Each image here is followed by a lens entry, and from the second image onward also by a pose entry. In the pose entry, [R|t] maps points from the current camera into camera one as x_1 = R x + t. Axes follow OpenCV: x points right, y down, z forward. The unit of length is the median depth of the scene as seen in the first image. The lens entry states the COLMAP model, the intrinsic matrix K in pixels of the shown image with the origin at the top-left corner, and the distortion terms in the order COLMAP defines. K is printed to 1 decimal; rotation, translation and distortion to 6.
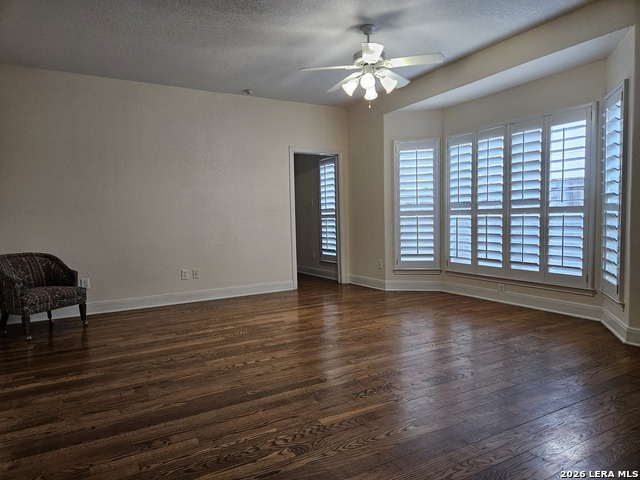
lens RADIAL K [[423.2, 0, 316.0], [0, 423.2, 246.6], [0, 0, 1]] dist [0.056341, -0.027547]
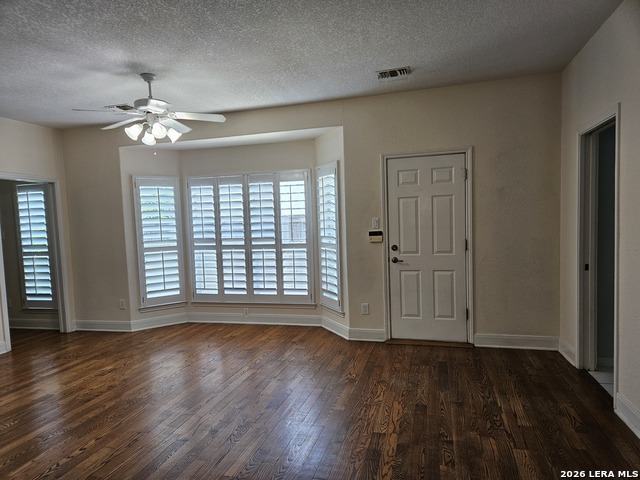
lens RADIAL K [[423.2, 0, 314.8], [0, 423.2, 246.0], [0, 0, 1]] dist [0.056341, -0.027547]
pose [[0.715629, -0.041173, 0.697266, -0.245678], [0.068327, 0.997600, -0.011219, -0.058655], [-0.695131, 0.055671, 0.716724, 0.023272]]
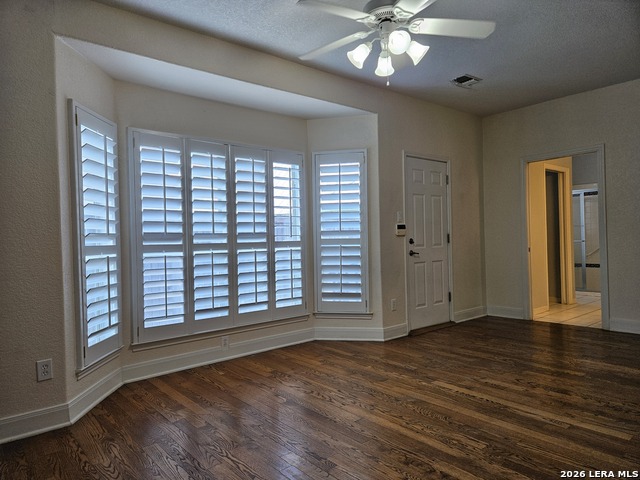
lens RADIAL K [[423.2, 0, 309.6], [0, 423.2, 237.4], [0, 0, 1]] dist [0.056341, -0.027547]
pose [[-0.156998, 0.039043, 0.986827, -0.398431], [0.106112, 0.994101, -0.022449, -0.064703], [-0.981882, 0.101190, -0.160215, 0.983203]]
